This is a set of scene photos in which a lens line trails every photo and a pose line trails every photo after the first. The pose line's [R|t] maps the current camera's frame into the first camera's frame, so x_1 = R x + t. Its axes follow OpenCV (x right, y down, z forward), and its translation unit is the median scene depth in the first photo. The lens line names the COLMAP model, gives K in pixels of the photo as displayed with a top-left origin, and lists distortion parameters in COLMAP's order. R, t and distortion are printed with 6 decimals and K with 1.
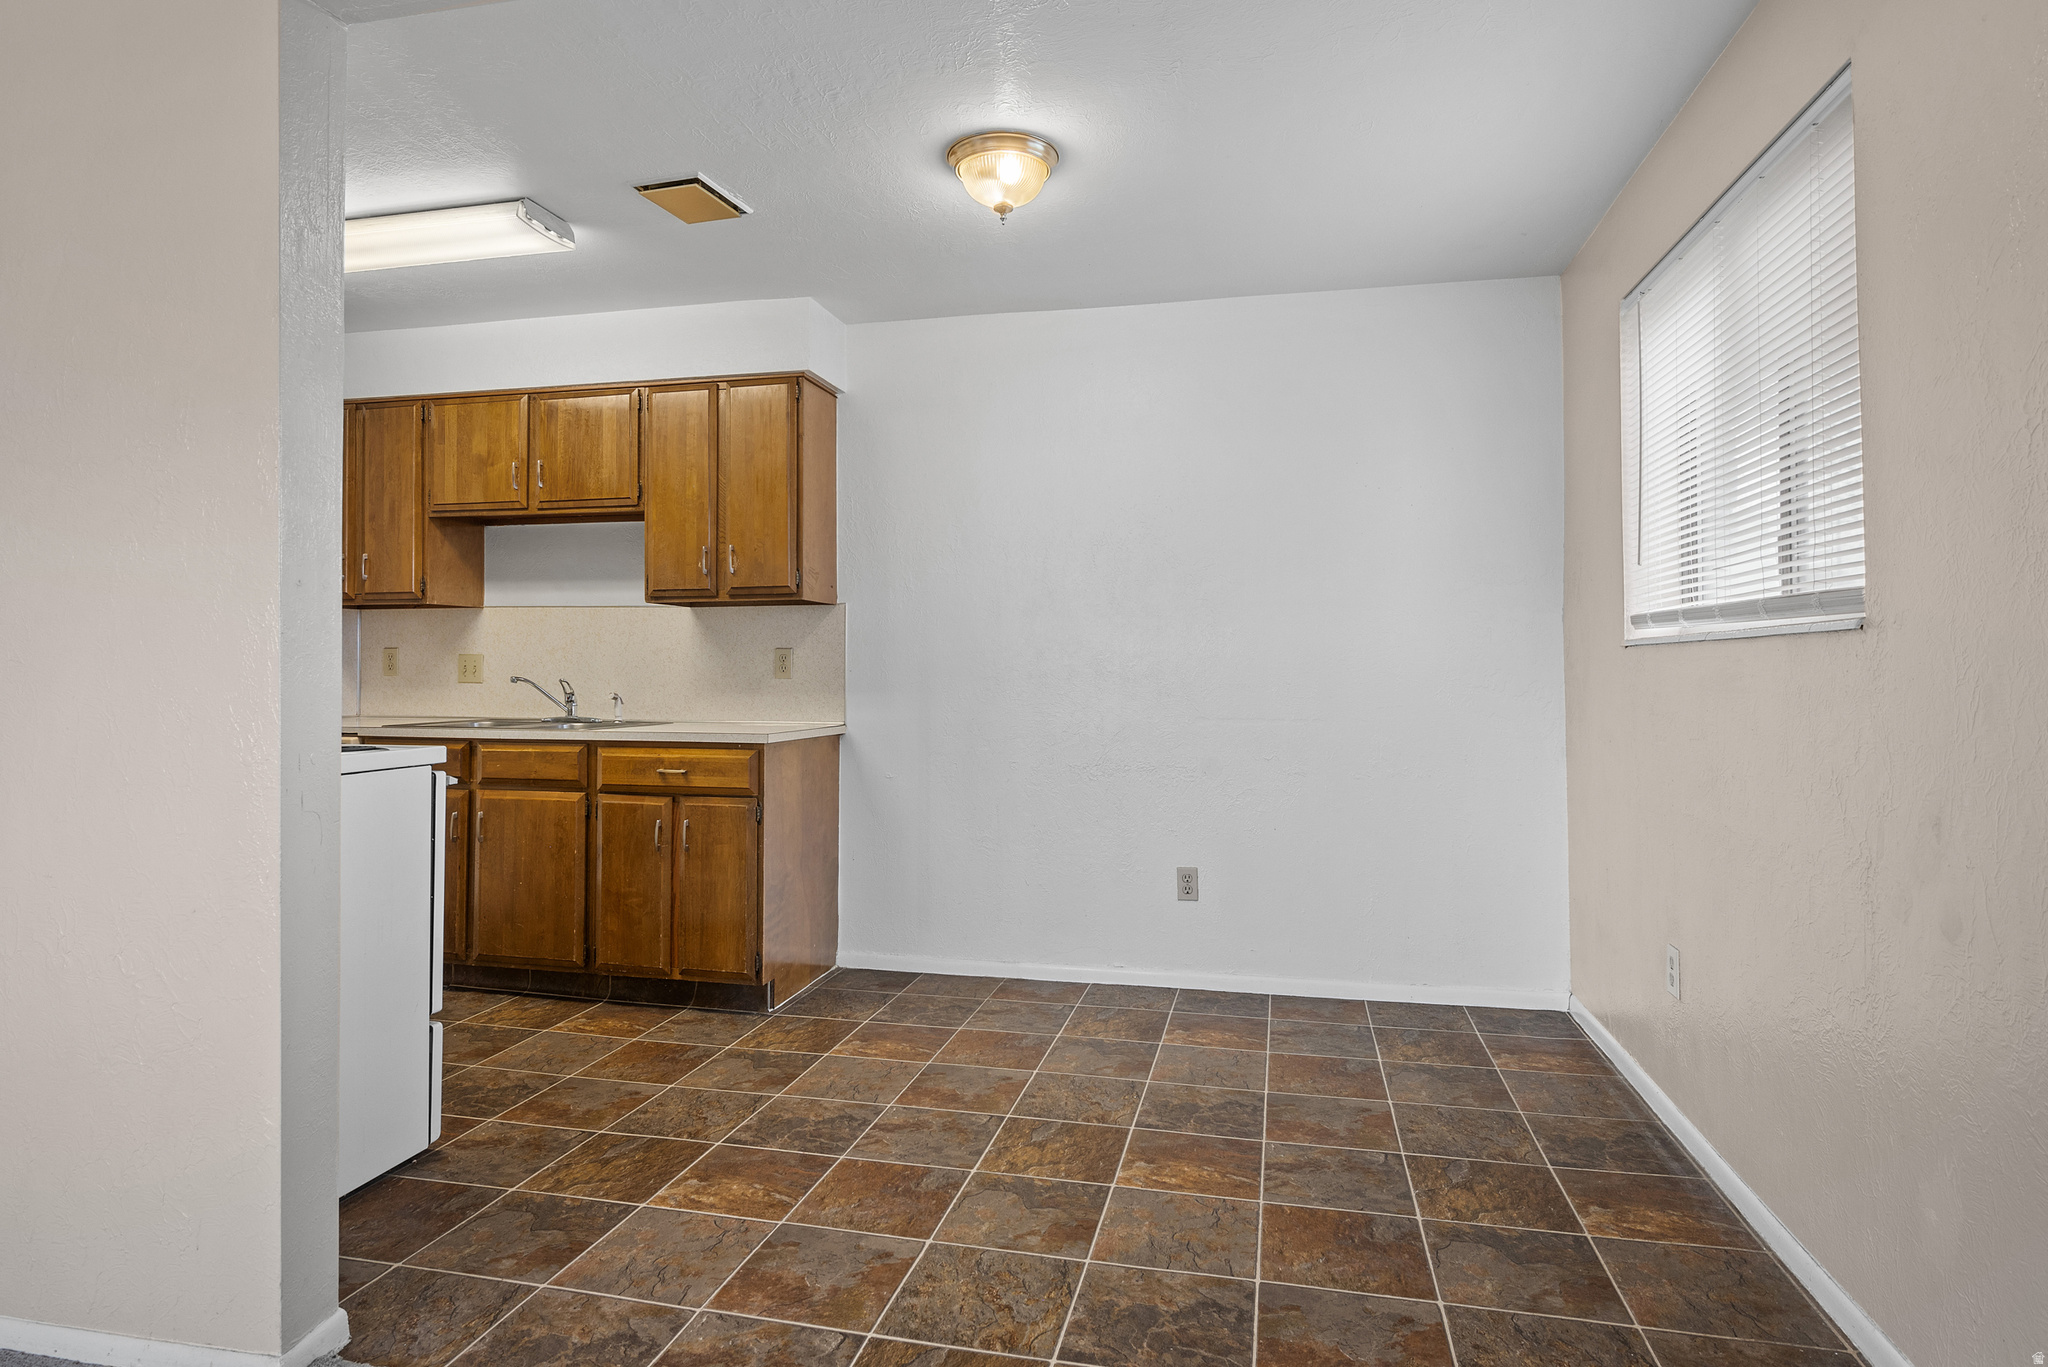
lens RADIAL K [[1097.8, 0, 1022.2], [0, 1097.8, 647.9], [0, 0, 1]] dist [0.005376, 0.000324]
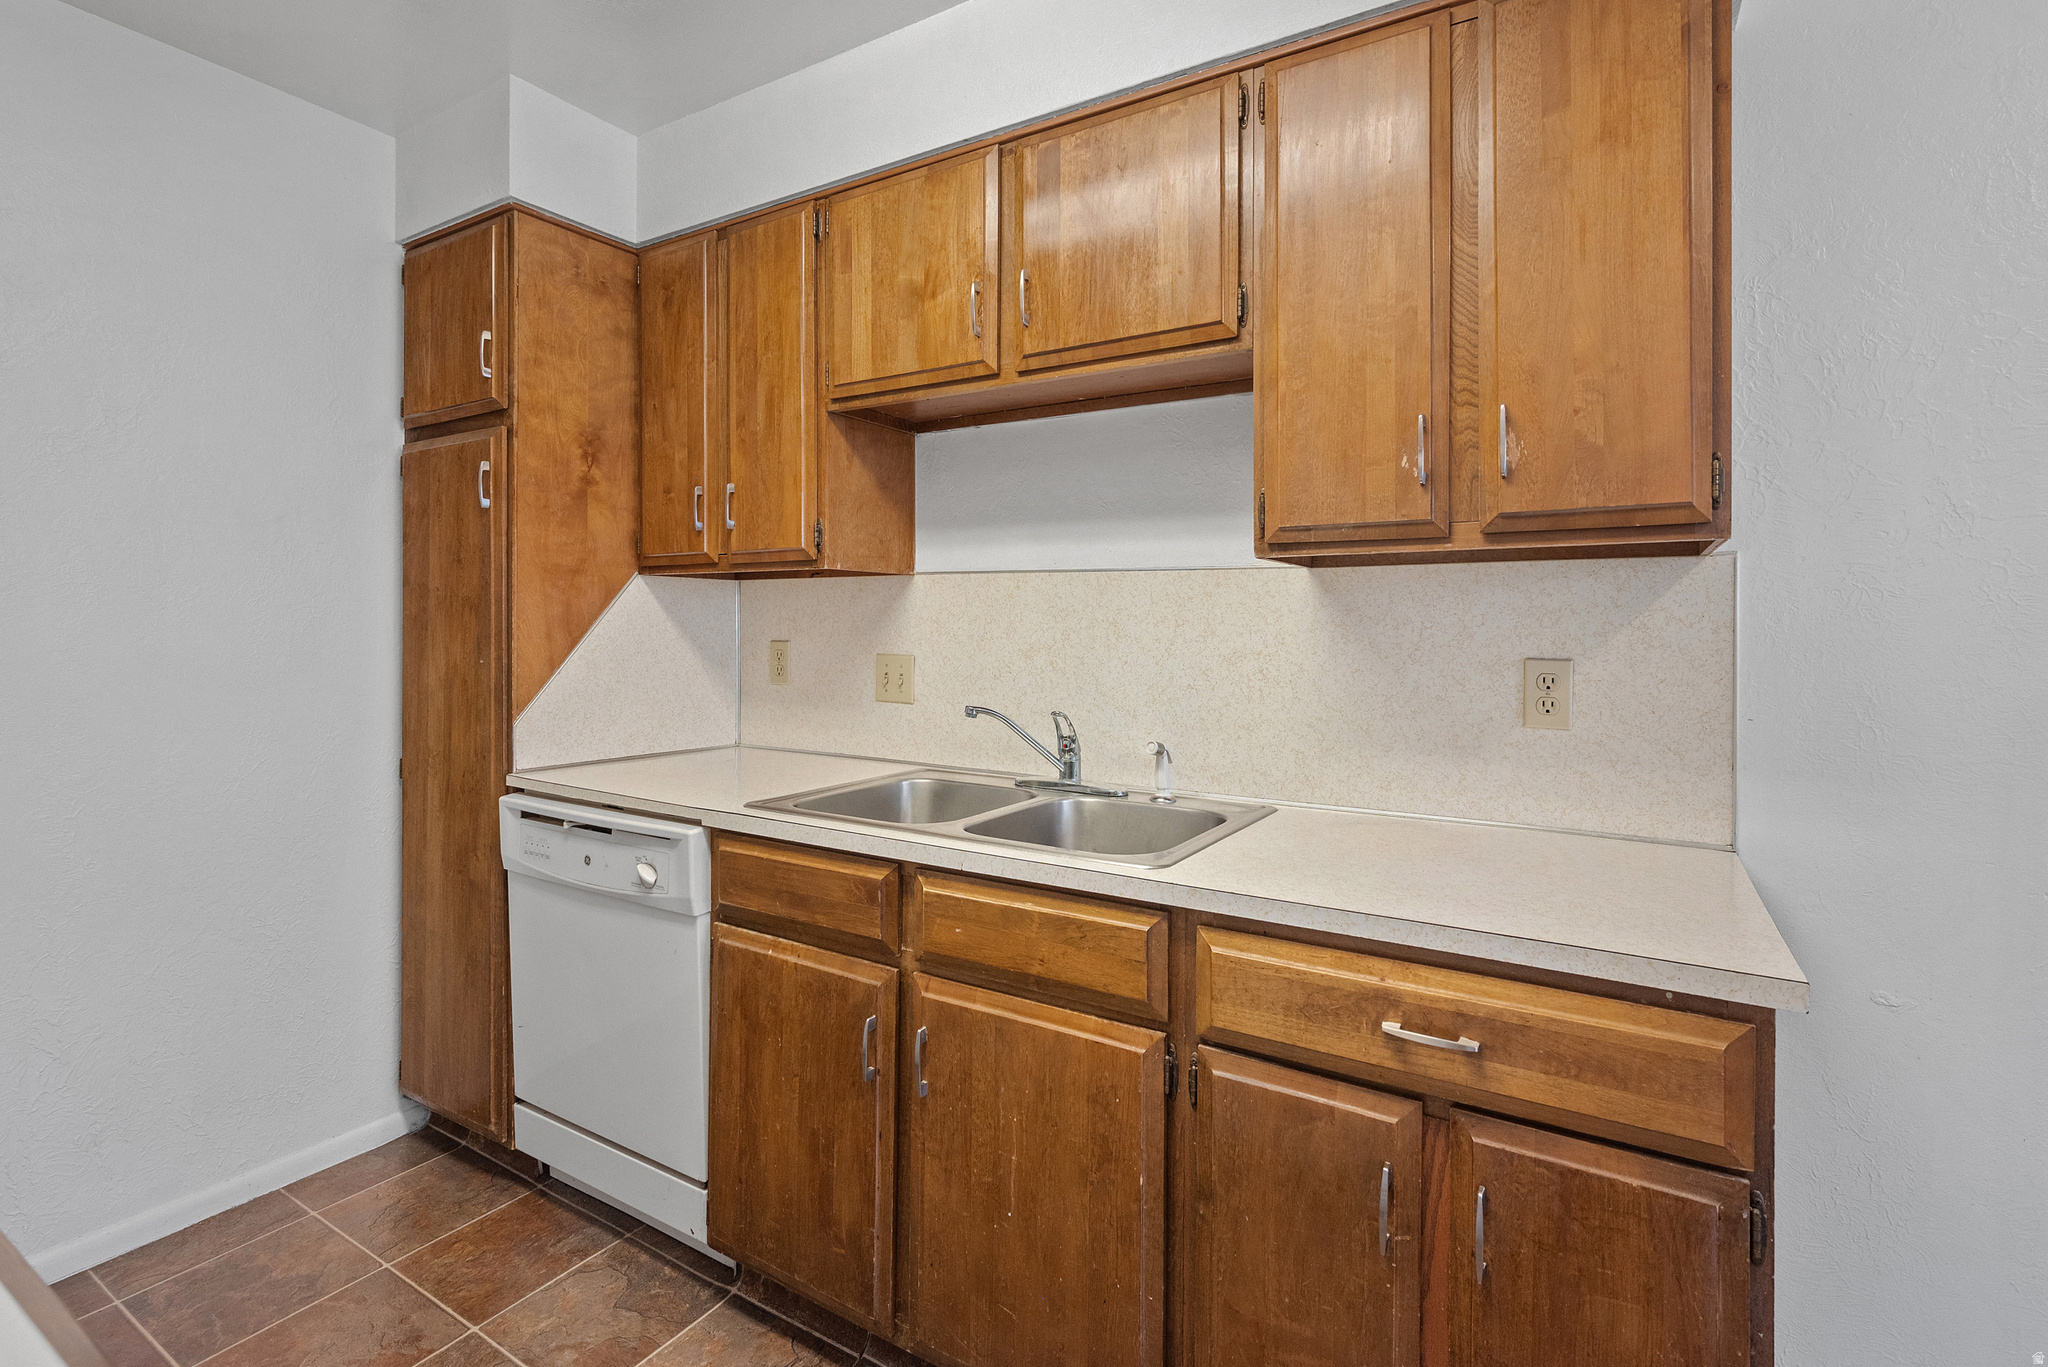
lens RADIAL K [[942.7, 0, 1010.7], [0, 942.7, 629.1], [0, 0, 1]] dist [-0.001542, 0.000098]
pose [[0.945460, 0.005799, -0.325686, -0.320374], [0.001581, 0.999748, 0.022390, -0.021797], [0.325733, -0.021684, 0.945213, 0.624561]]
